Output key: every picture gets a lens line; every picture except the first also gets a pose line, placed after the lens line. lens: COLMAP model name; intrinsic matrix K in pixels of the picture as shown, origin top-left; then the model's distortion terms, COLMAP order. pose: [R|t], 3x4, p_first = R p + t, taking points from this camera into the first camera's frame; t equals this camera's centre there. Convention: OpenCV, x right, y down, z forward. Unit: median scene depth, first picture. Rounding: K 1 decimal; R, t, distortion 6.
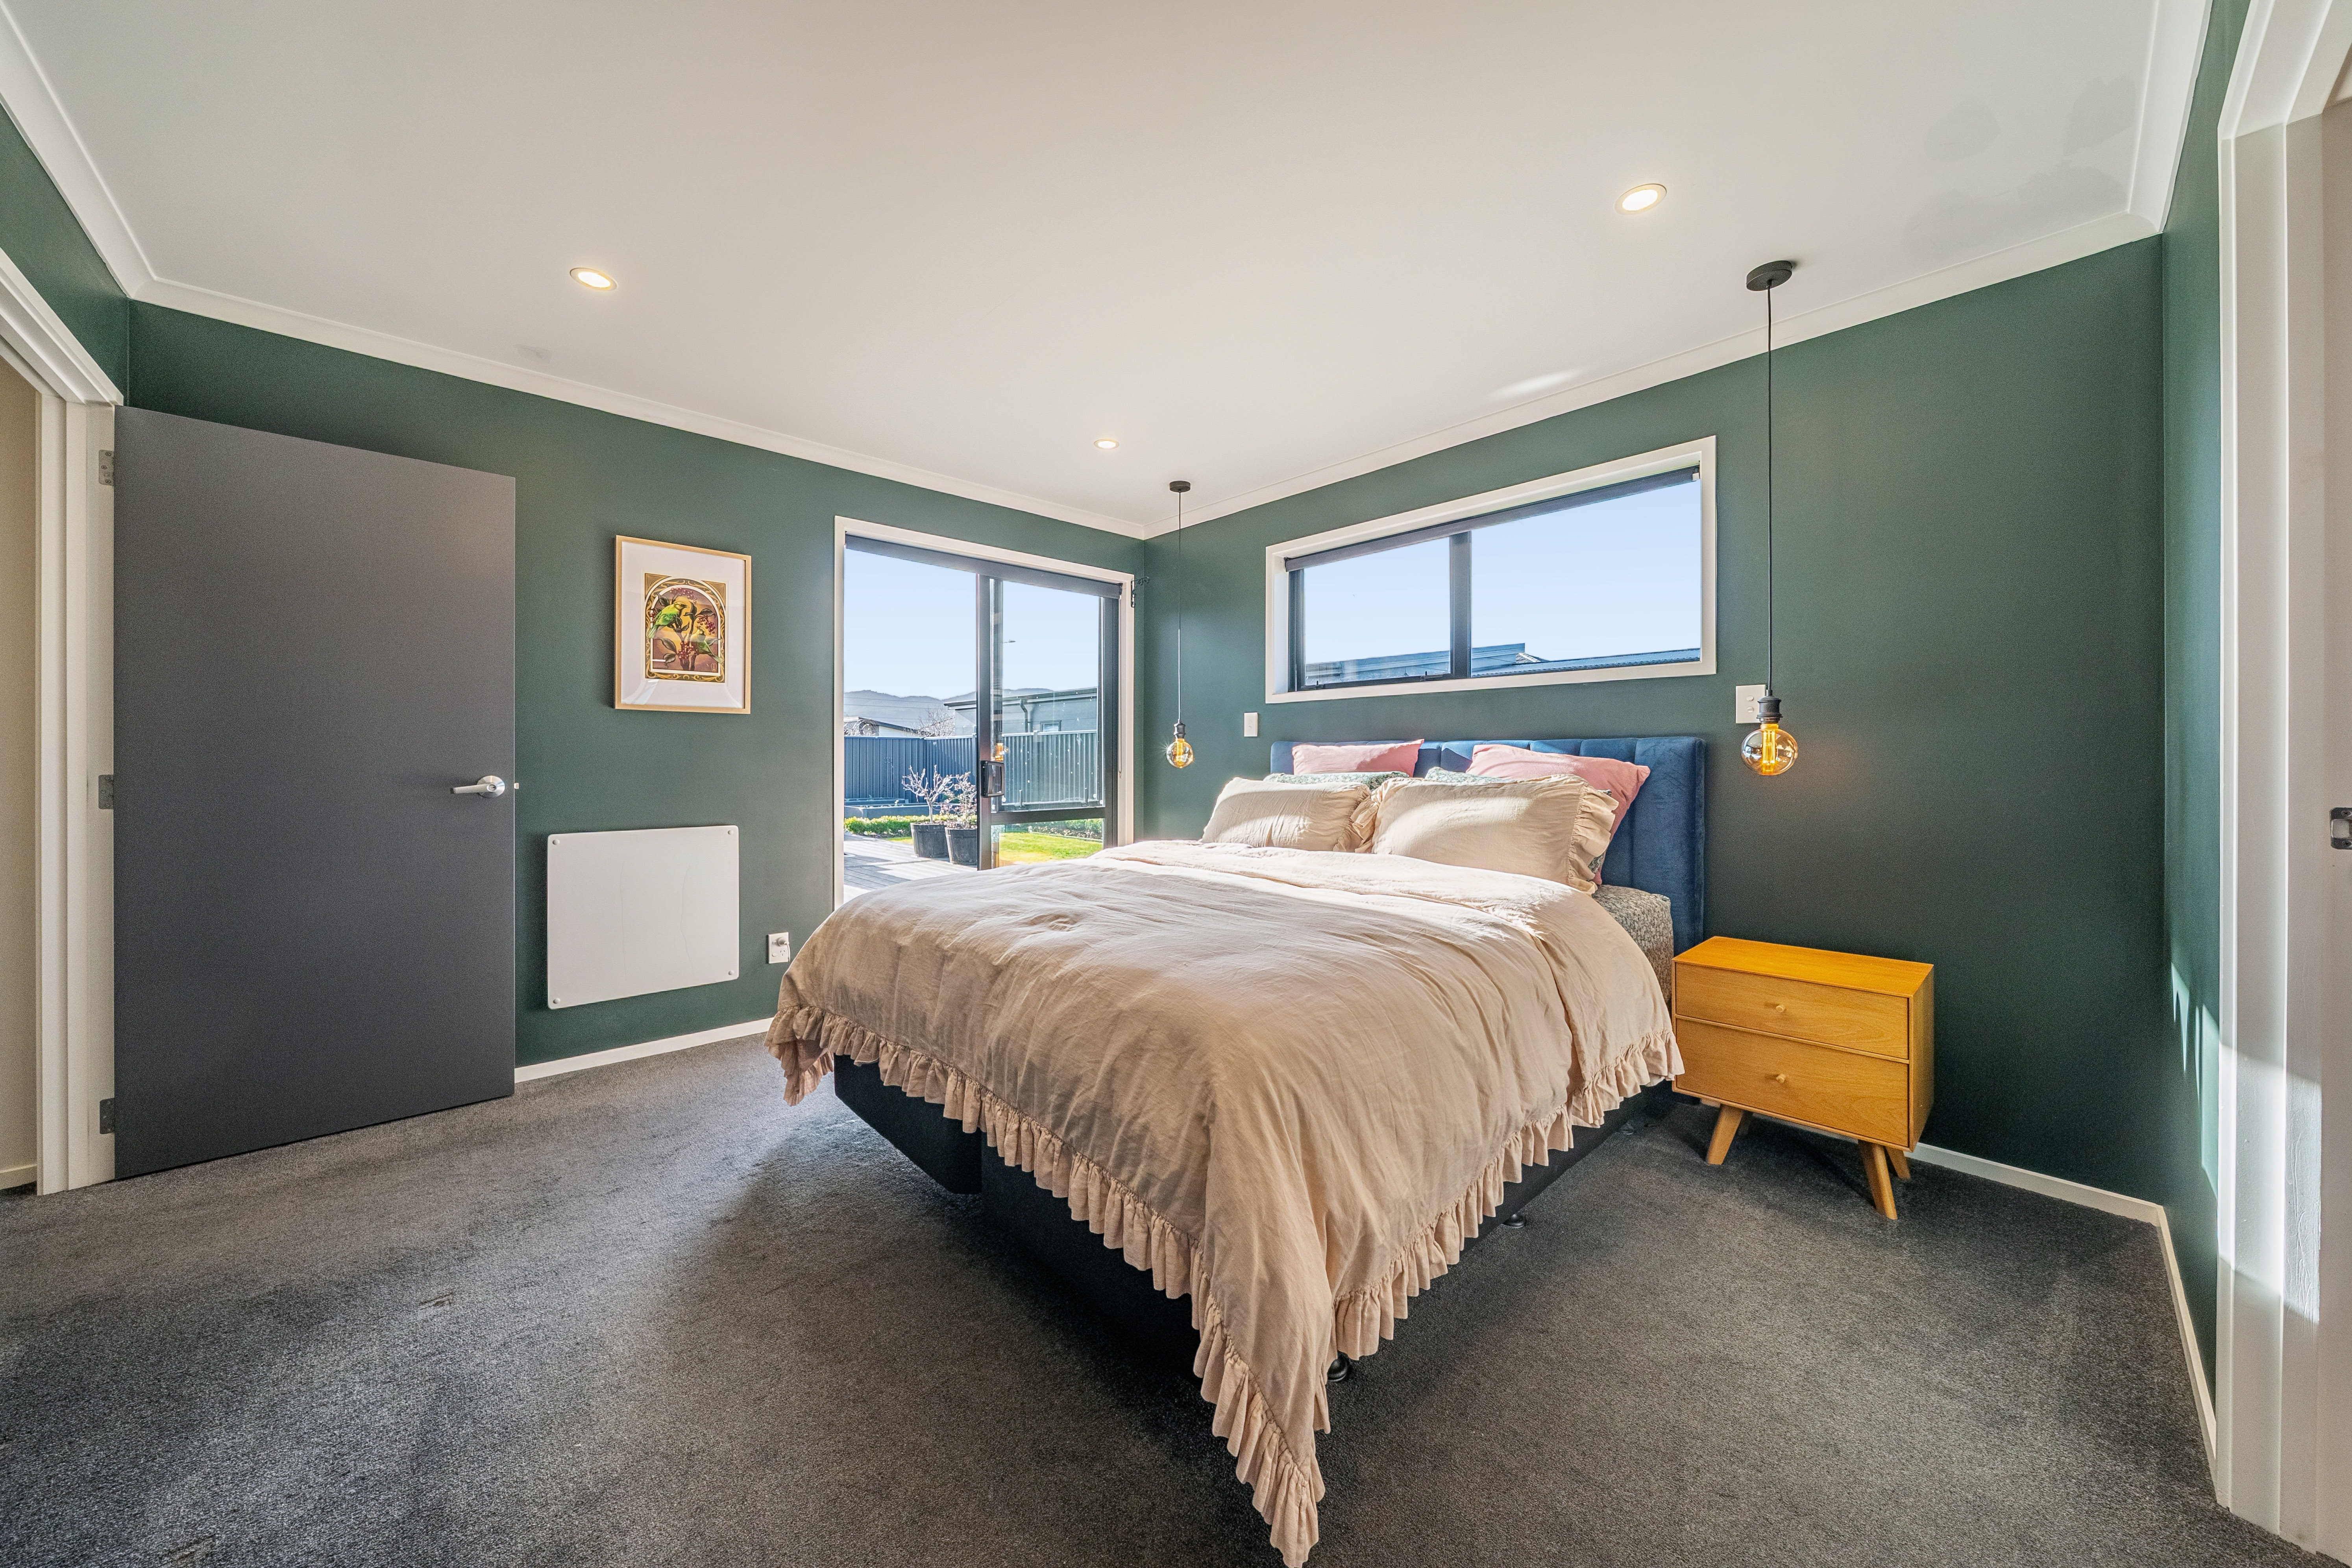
lens RADIAL K [[818.7, 0, 1165.8], [0, 818.7, 772.4], [0, 0, 1]] dist [-0.000756, -0.000050]
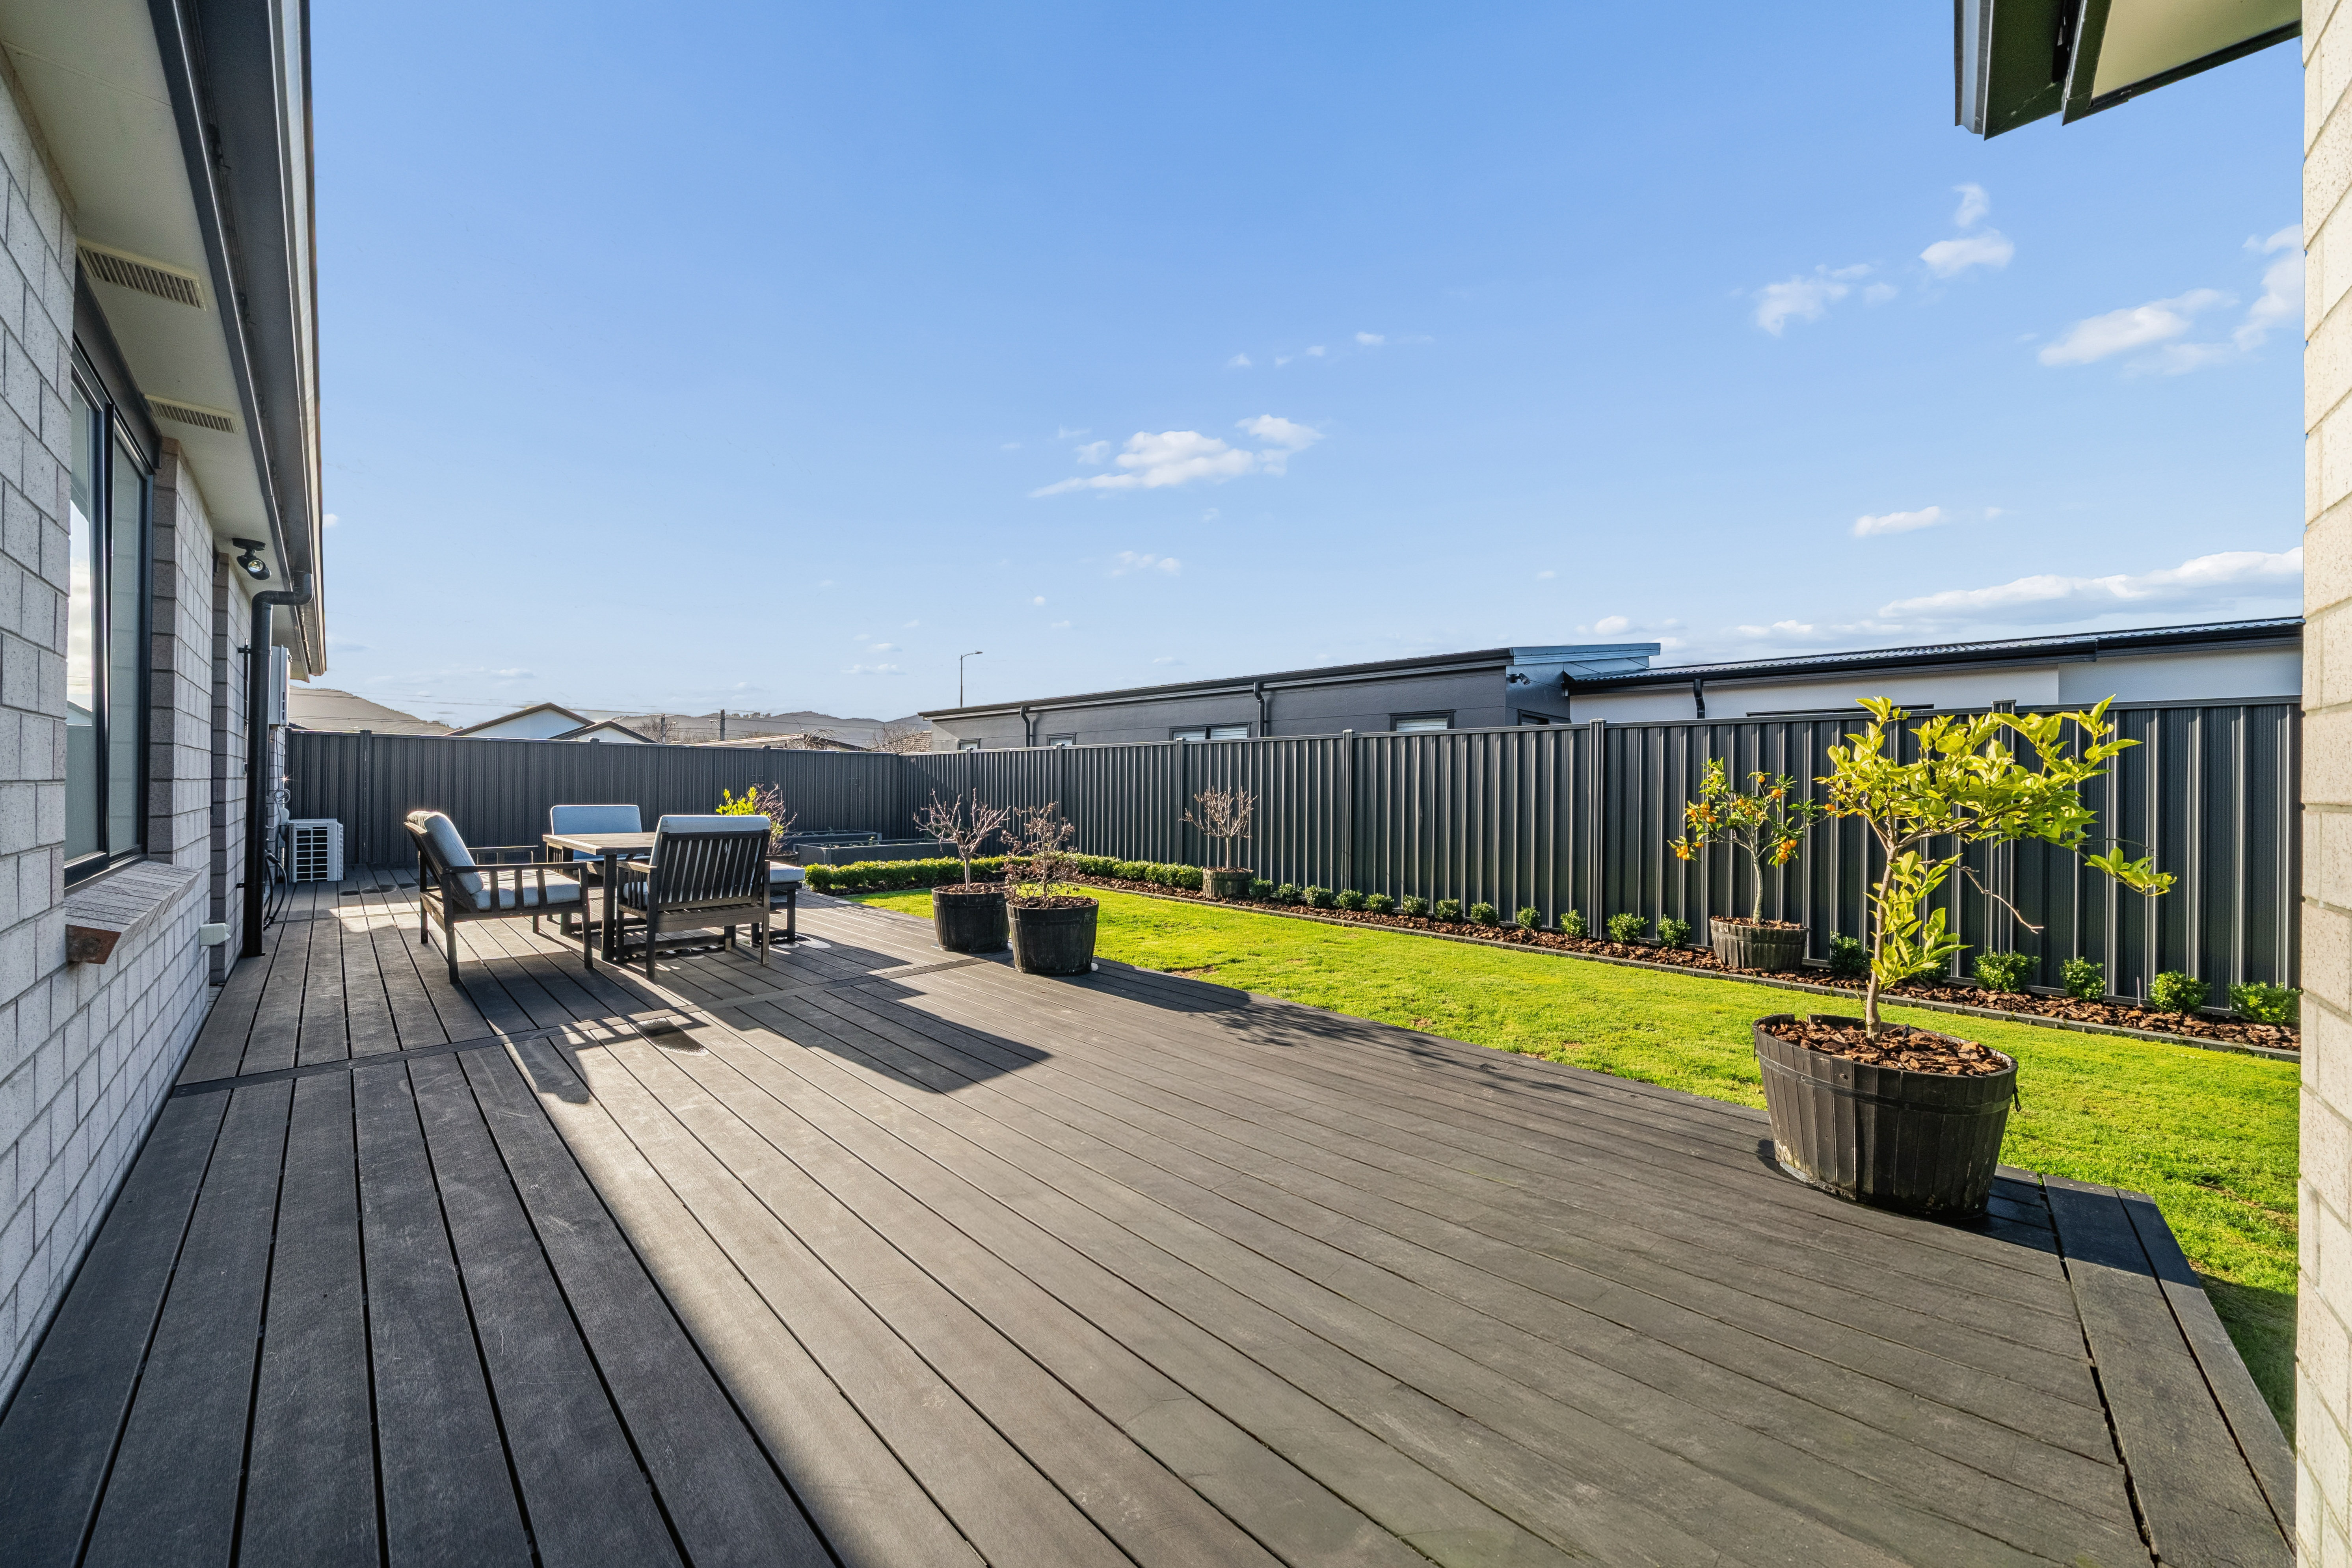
lens RADIAL K [[818.6, 0, 1180.6], [0, 818.6, 772.8], [0, 0, 1]] dist [-0.000756, -0.000050]
pose [[0.996953, 0.007769, 0.077612, -0.123554], [-0.005601, 0.999589, -0.028121, -0.003375], [-0.077798, 0.027601, 0.996587, 0.277983]]
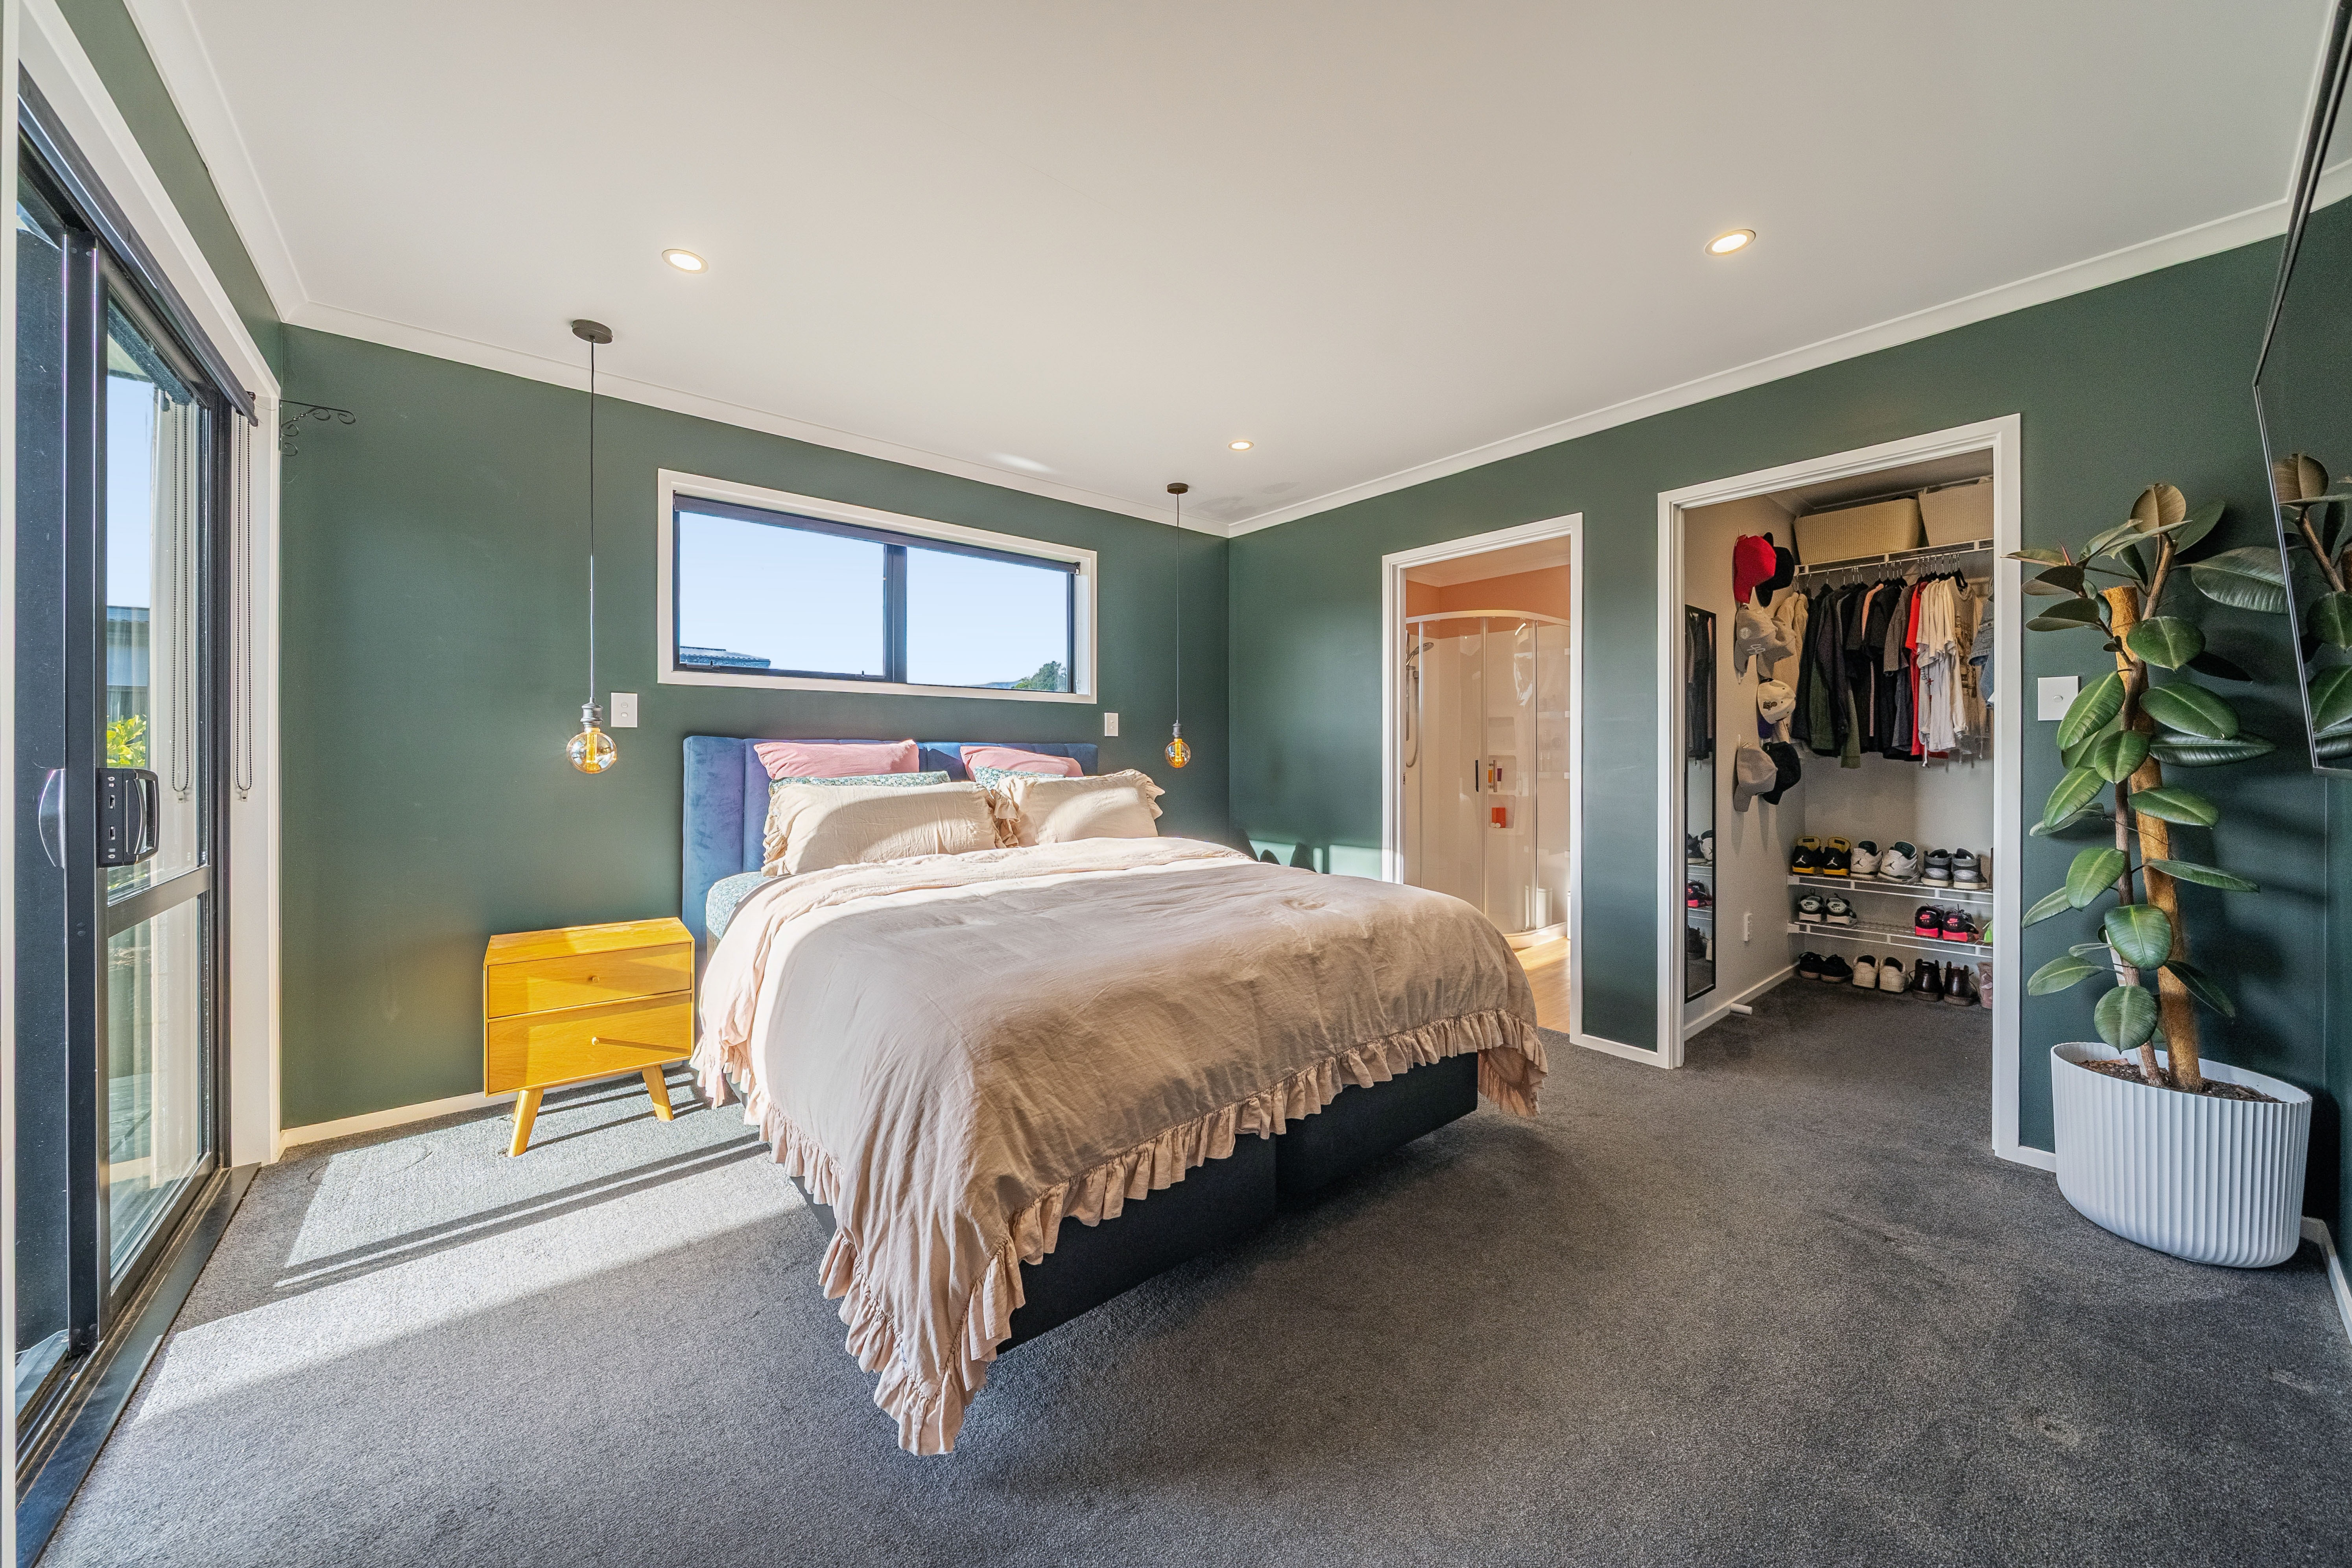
lens RADIAL K [[818.7, 0, 1161.9], [0, 818.7, 760.7], [0, 0, 1]] dist [-0.000756, -0.000050]
pose [[0.065372, -0.002636, 0.997857, -0.798946], [0.027125, 0.999632, 0.000863, -0.008653], [-0.997492, 0.027011, 0.065420, 0.713497]]
